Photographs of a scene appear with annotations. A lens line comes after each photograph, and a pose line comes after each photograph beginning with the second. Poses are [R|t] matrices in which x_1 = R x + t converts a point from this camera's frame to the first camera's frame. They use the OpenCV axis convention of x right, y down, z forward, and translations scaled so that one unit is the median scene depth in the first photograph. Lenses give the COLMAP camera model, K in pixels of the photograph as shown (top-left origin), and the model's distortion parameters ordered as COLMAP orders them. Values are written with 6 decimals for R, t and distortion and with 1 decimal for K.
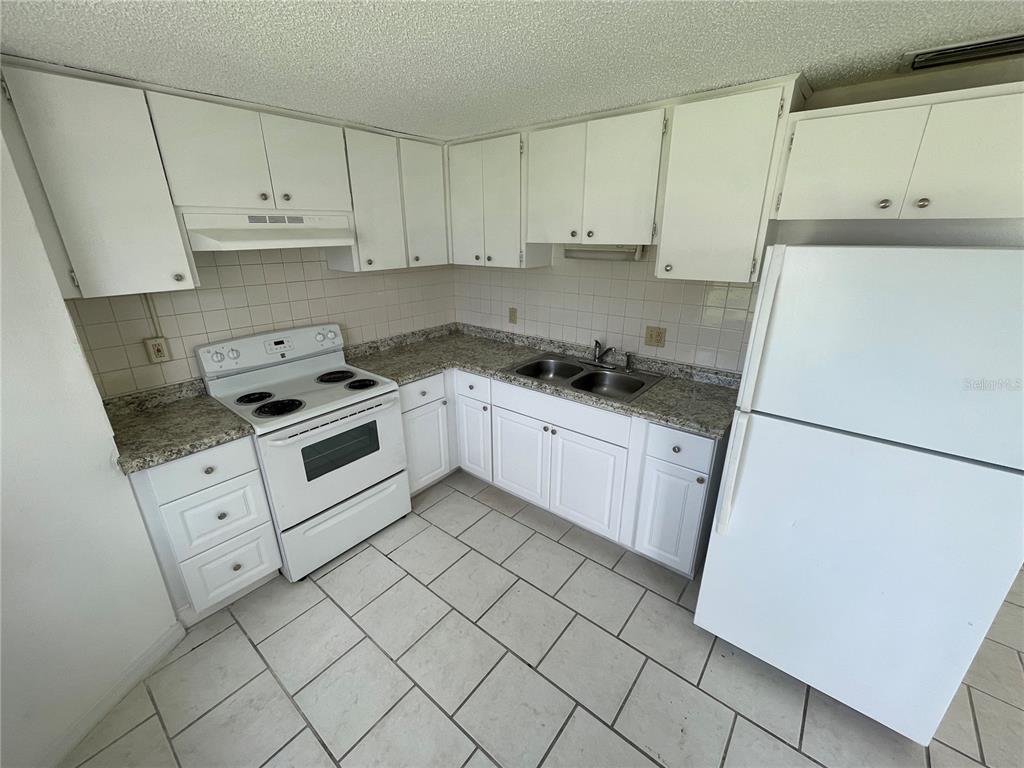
lens RADIAL K [[414.0, 0, 512.4], [0, 414.0, 381.8], [0, 0, 1]] dist [-0.000863, -0.000431]
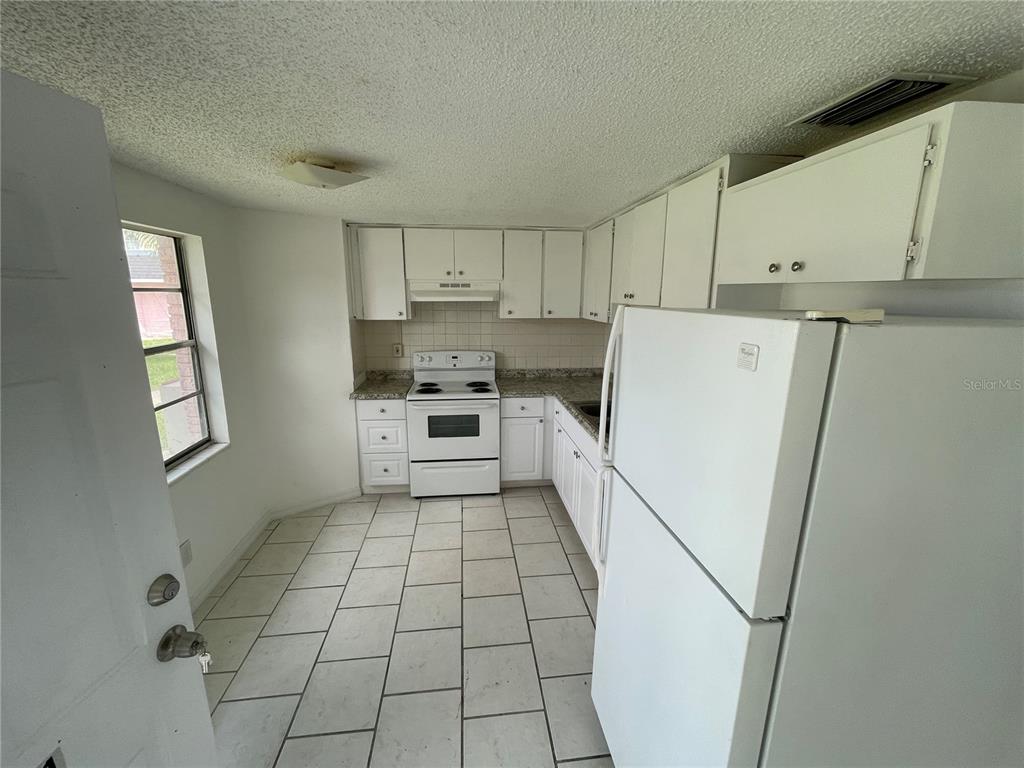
lens RADIAL K [[414.0, 0, 508.5], [0, 414.0, 381.2], [0, 0, 1]] dist [-0.000863, -0.000431]
pose [[0.712311, 0.154820, -0.684576, 0.791460], [-0.248611, 0.967785, -0.039814, 0.009870], [0.656358, 0.198553, 0.727854, -0.034860]]
